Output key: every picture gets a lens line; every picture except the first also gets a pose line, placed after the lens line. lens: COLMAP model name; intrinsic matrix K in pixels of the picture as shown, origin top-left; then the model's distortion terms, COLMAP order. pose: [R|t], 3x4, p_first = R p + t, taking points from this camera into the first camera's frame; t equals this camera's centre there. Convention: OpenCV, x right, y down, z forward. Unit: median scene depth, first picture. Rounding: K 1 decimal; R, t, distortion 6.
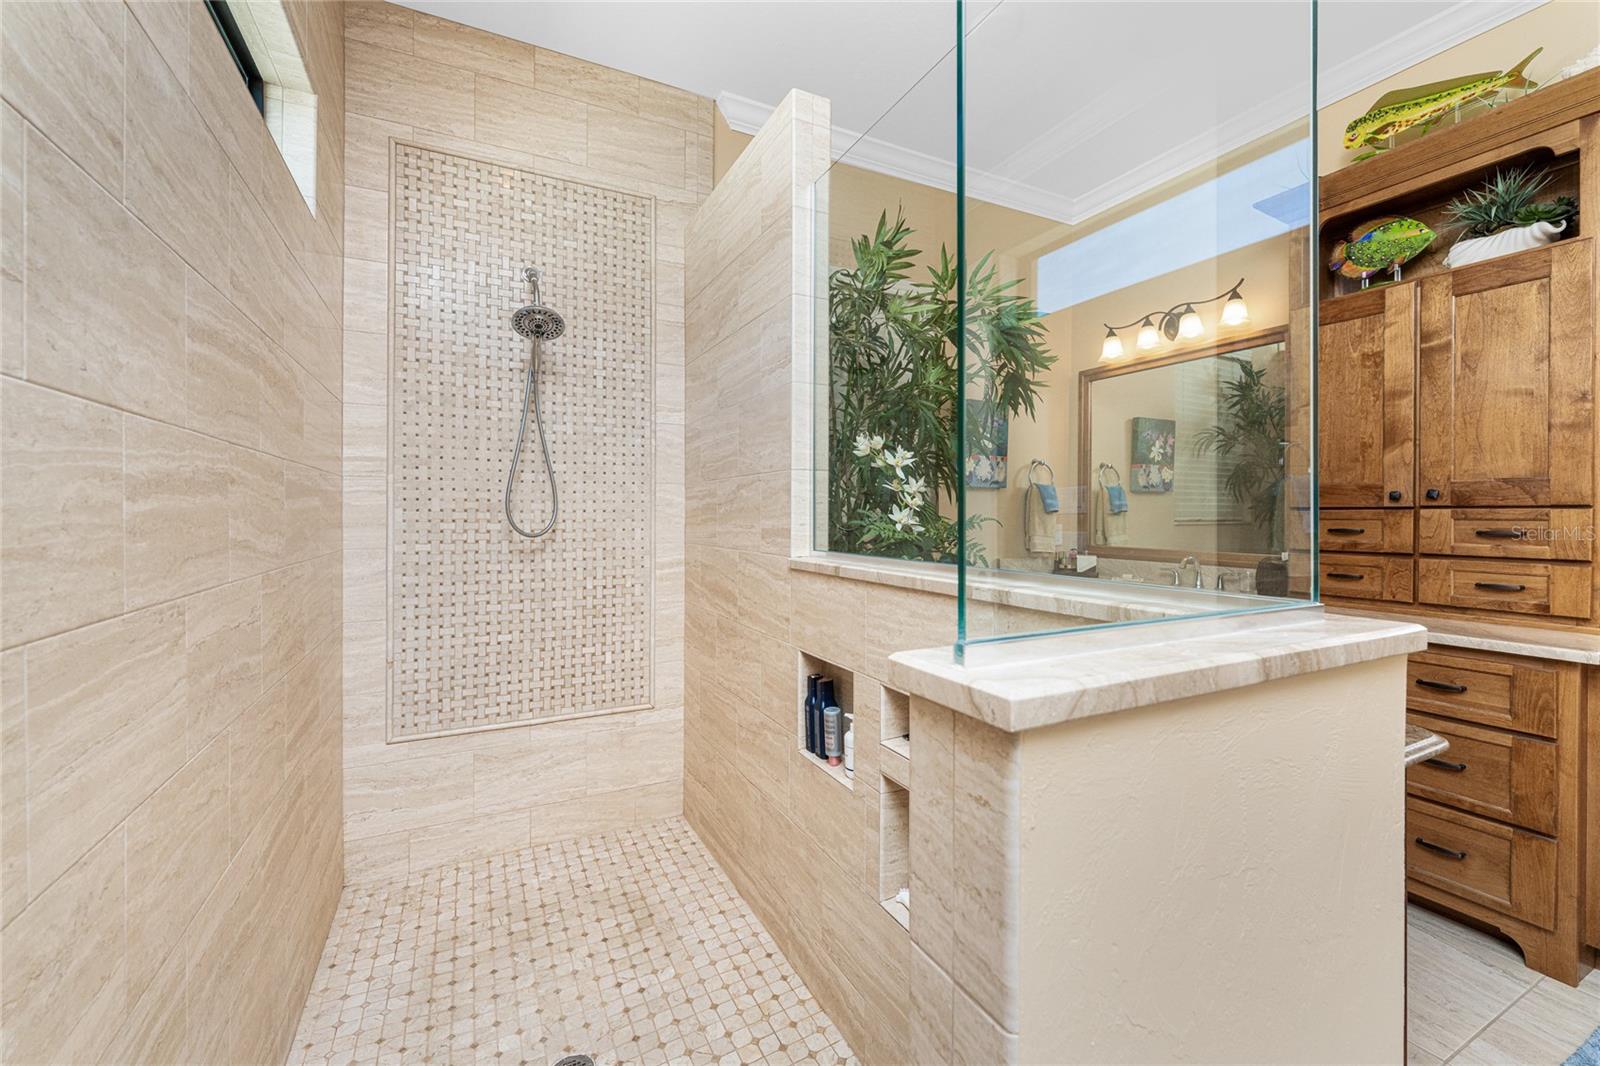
lens RADIAL K [[659.0, 0, 801.3], [0, 659.0, 517.5], [0, 0, 1]] dist [-0.000180, -0.001195]
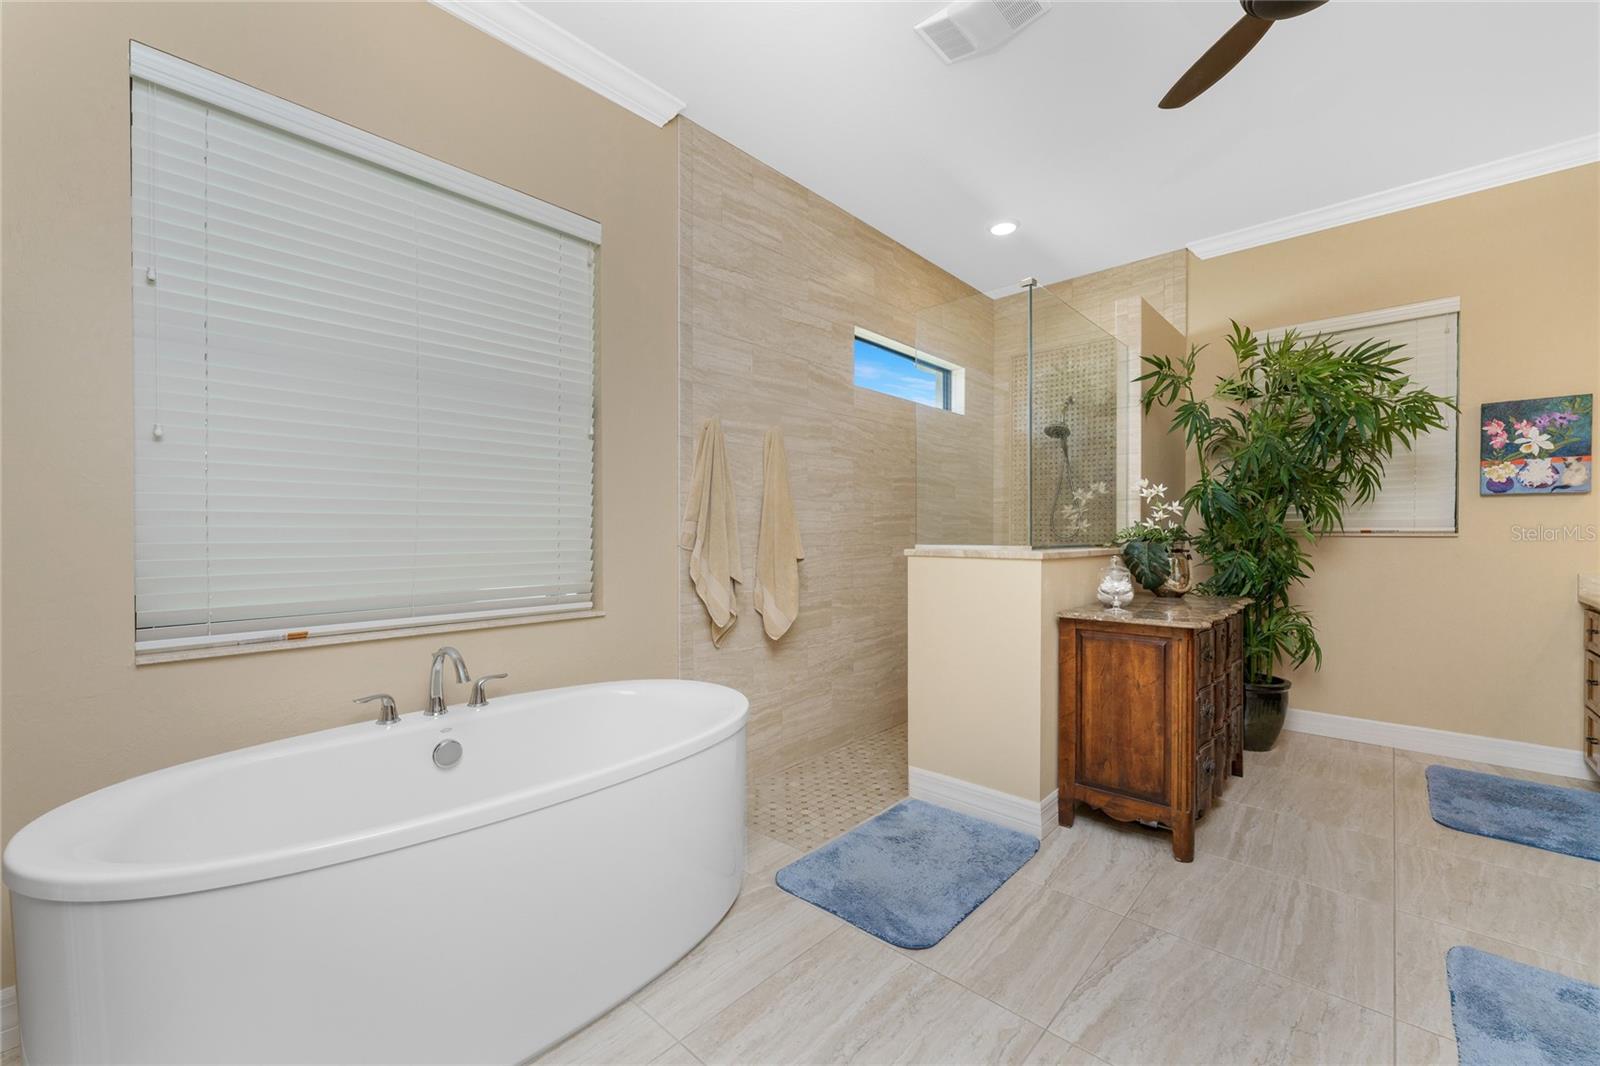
lens RADIAL K [[659.0, 0, 779.8], [0, 659.0, 539.5], [0, 0, 1]] dist [-0.000180, -0.001195]
pose [[0.325884, 0.007058, -0.945383, 1.170549], [-0.004356, 0.999973, 0.005965, 0.026193], [0.945400, 0.002174, 0.325906, -0.429532]]
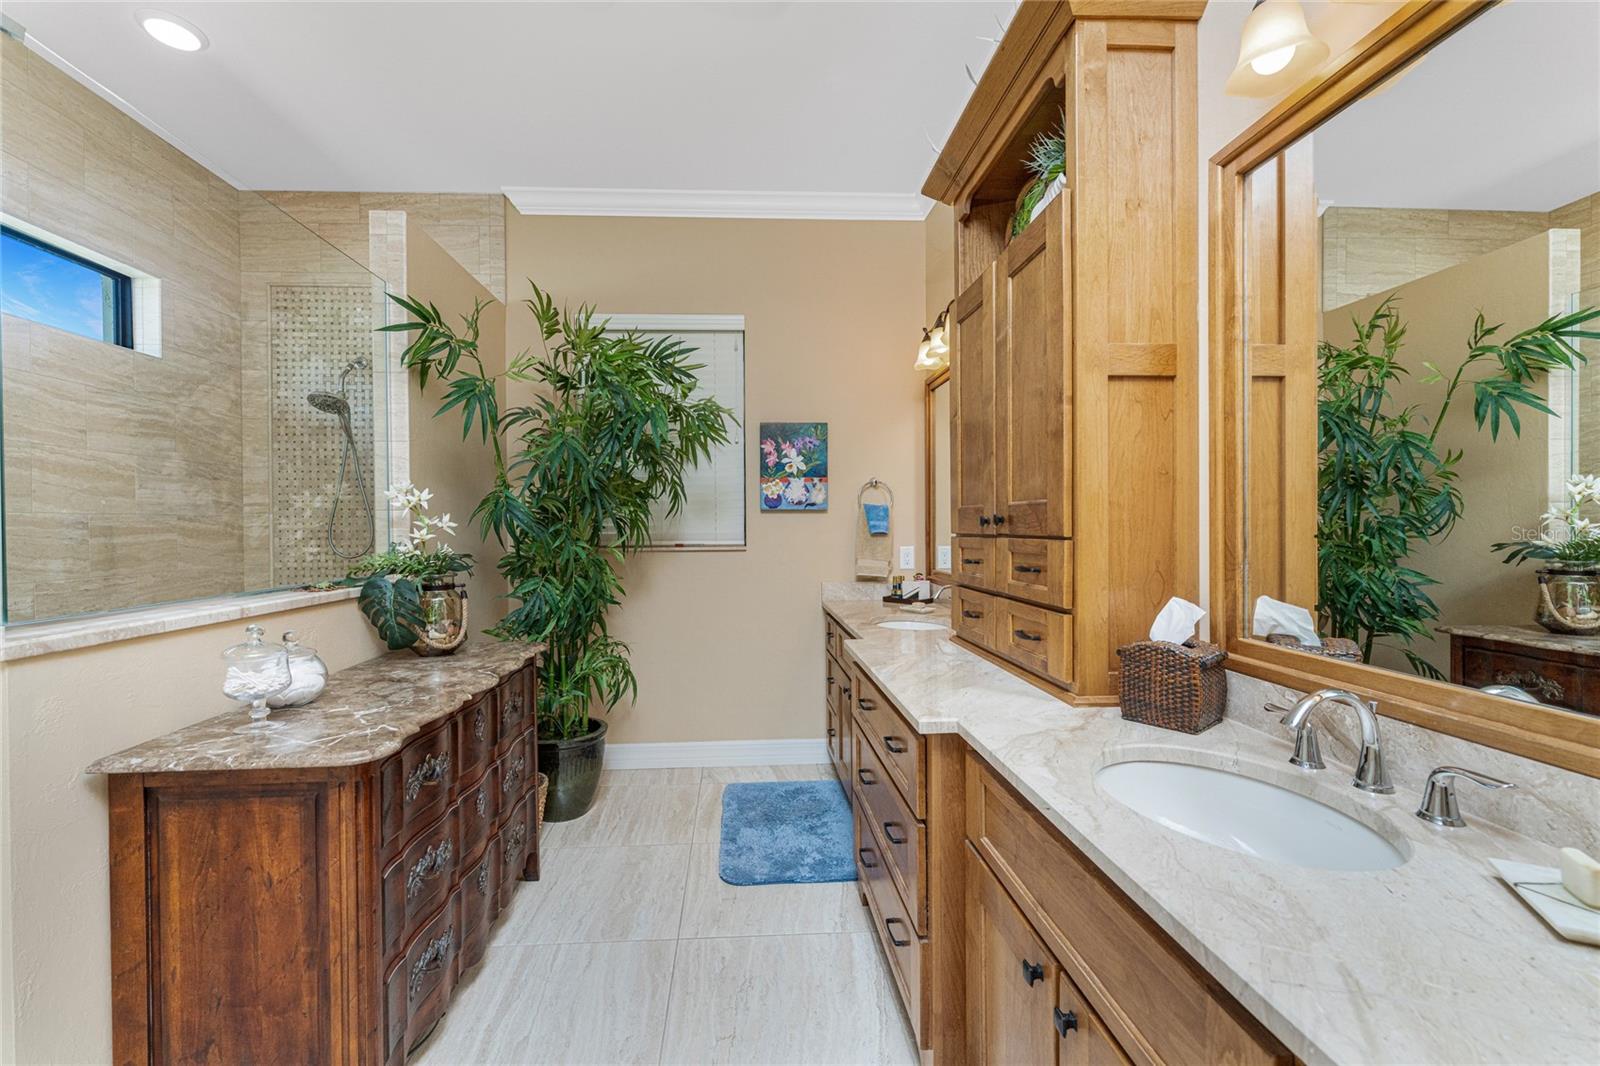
lens RADIAL K [[659.0, 0, 785.4], [0, 659.0, 537.3], [0, 0, 1]] dist [-0.000180, -0.001195]
pose [[0.913135, -0.000782, -0.407657, 0.978833], [0.006444, 0.999901, 0.012517, -0.024414], [0.407606, -0.014056, 0.913050, 0.124154]]
